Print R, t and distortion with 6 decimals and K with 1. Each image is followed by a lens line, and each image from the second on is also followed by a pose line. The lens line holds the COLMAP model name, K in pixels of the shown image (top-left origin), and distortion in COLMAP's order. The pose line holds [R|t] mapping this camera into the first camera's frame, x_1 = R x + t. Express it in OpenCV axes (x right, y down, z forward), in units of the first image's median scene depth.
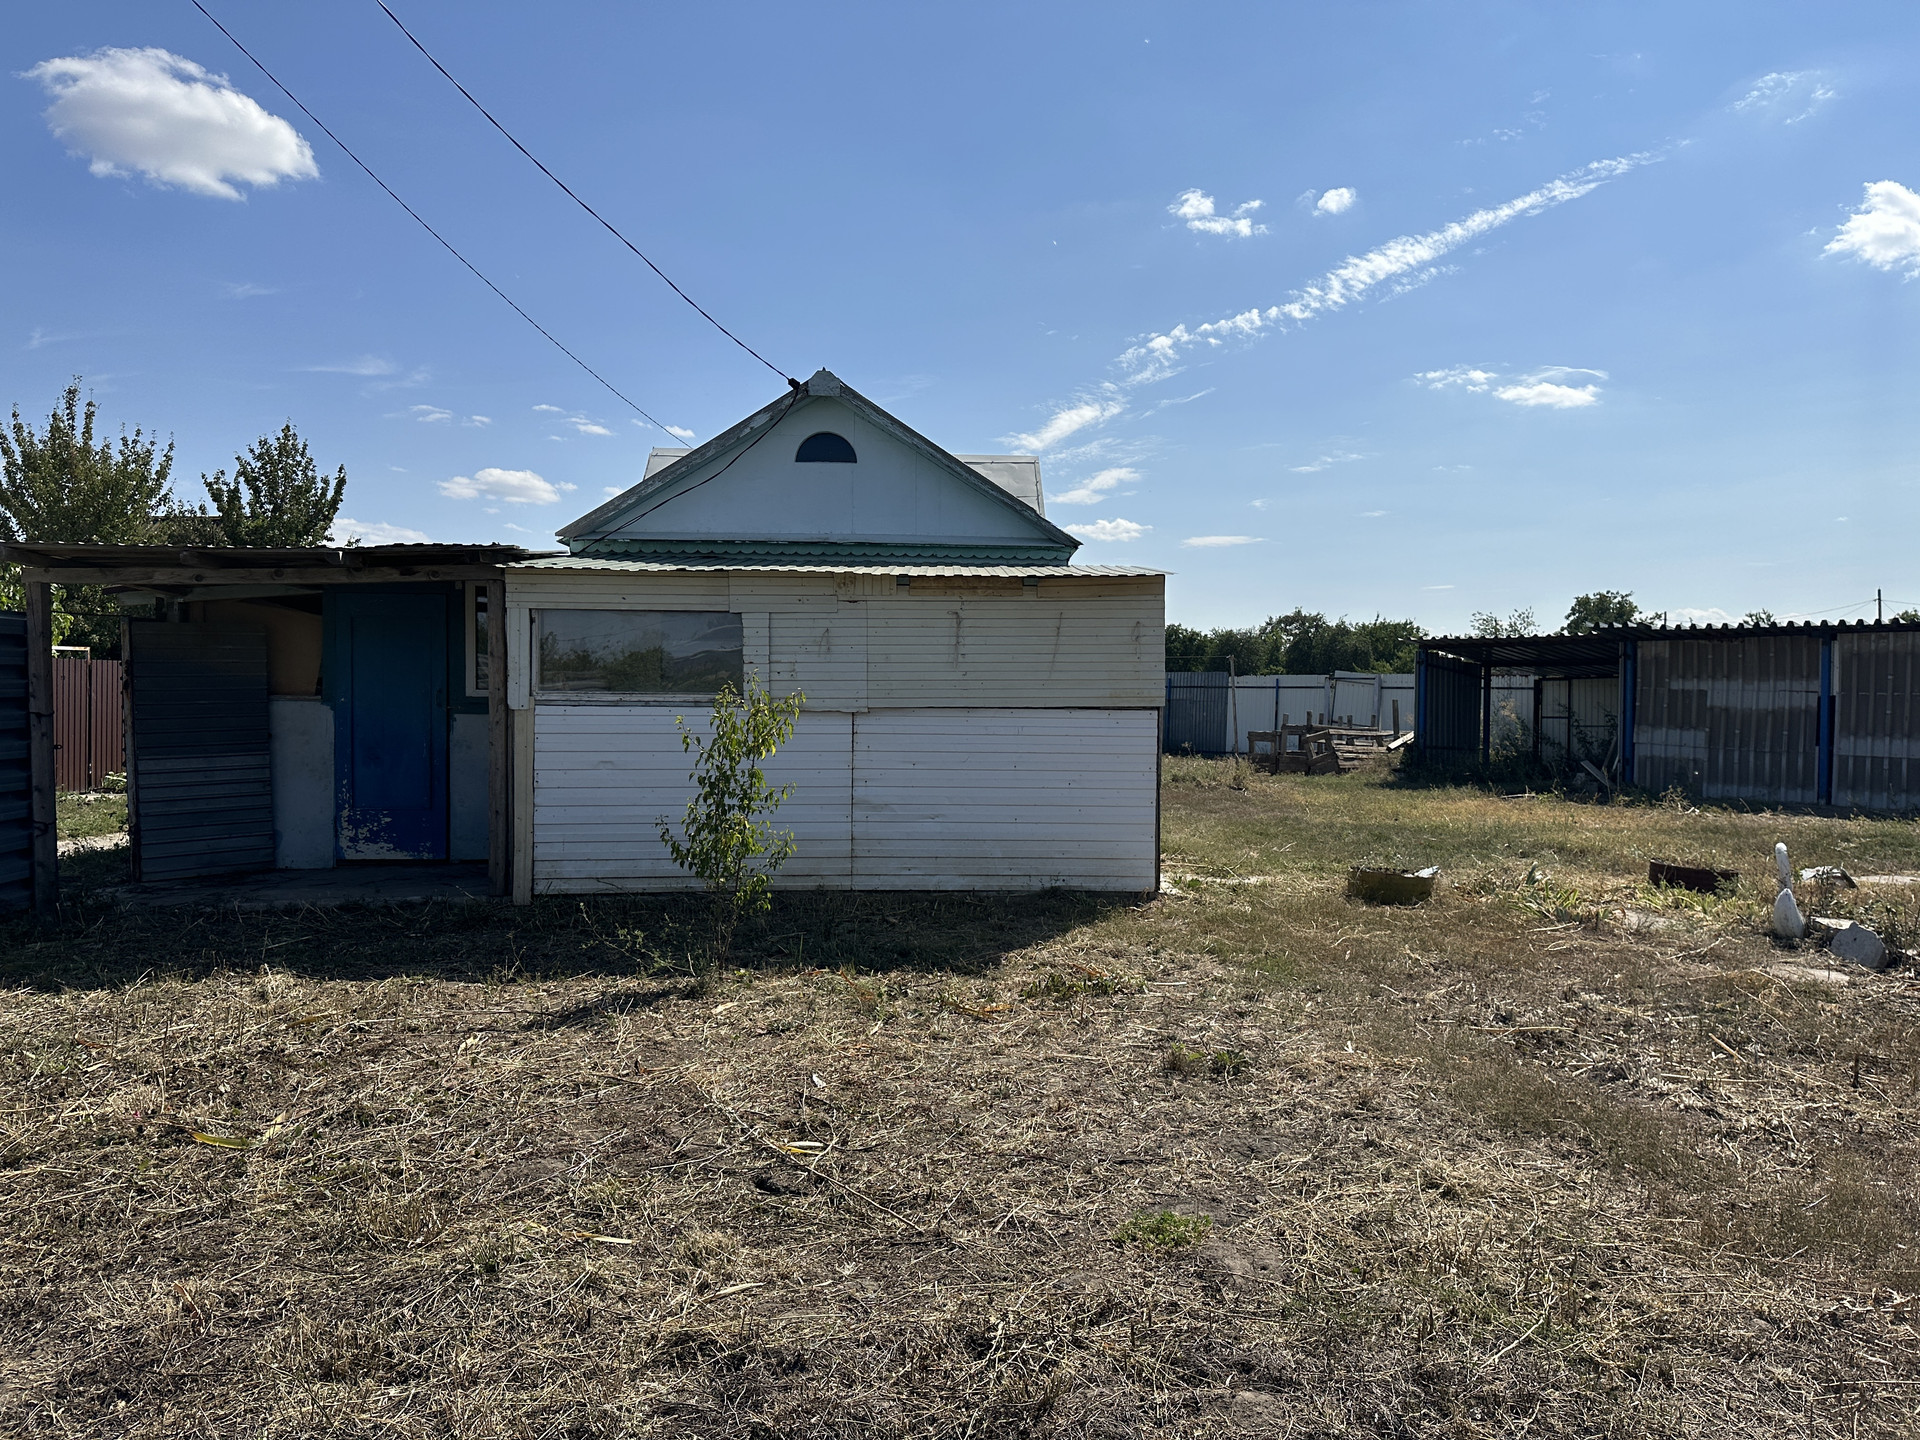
lens RADIAL K [[1355.9, 0, 957.9], [0, 1355.9, 727.6], [0, 0, 1]] dist [0.002470, -0.001730]
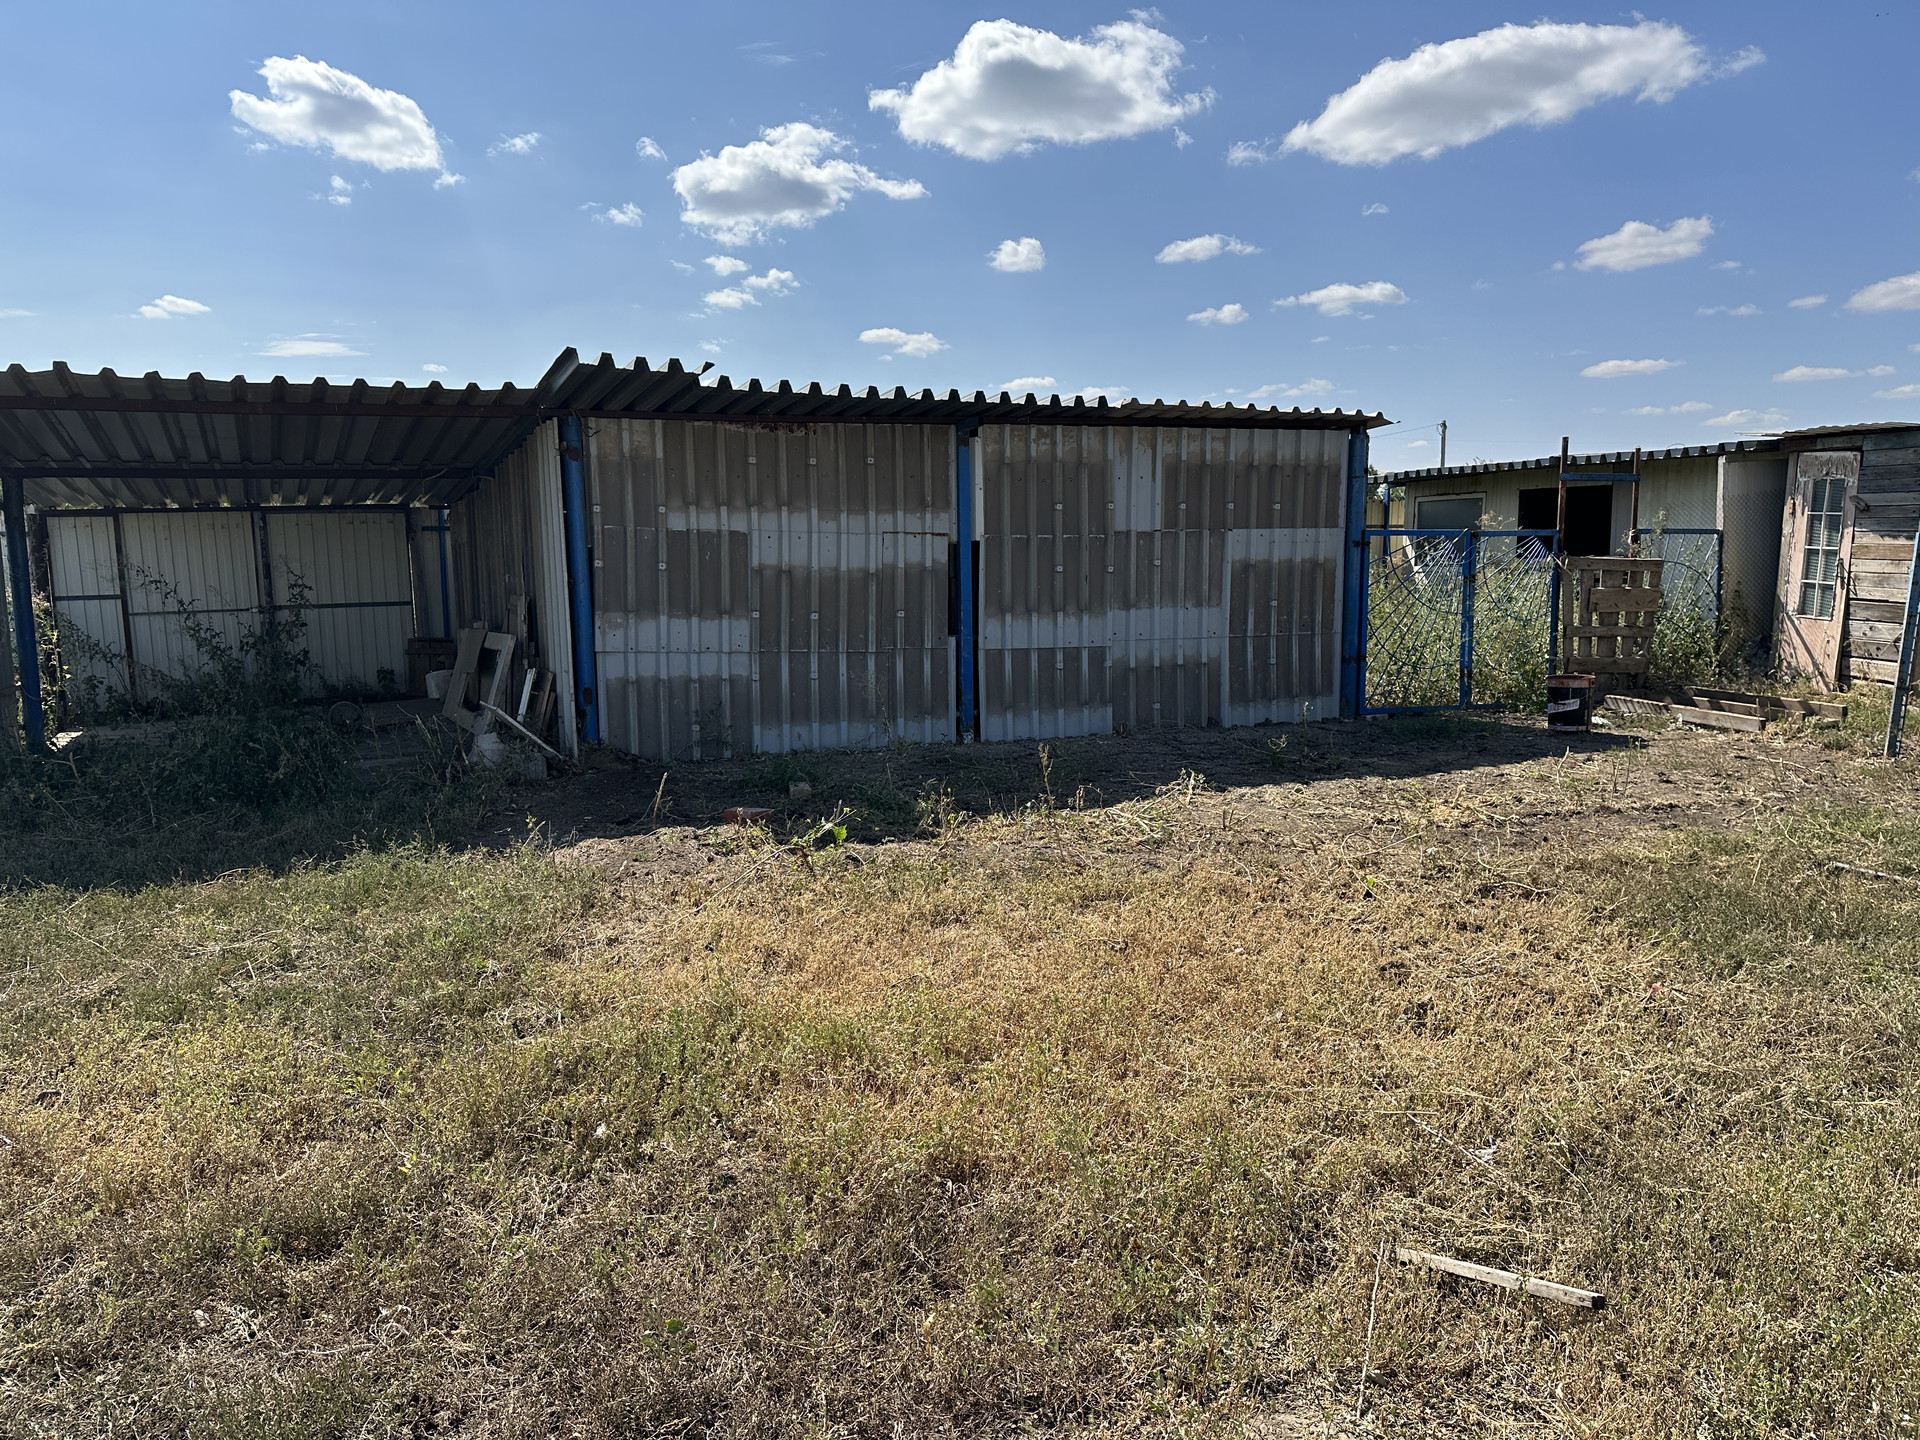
lens RADIAL K [[1355.9, 0, 961.6], [0, 1355.9, 728.0], [0, 0, 1]] dist [0.002470, -0.001730]
pose [[0.337589, -0.137435, 0.931206, 0.126116], [0.034377, 0.990424, 0.133713, -0.020720], [-0.940666, -0.013128, 0.339081, 0.776591]]
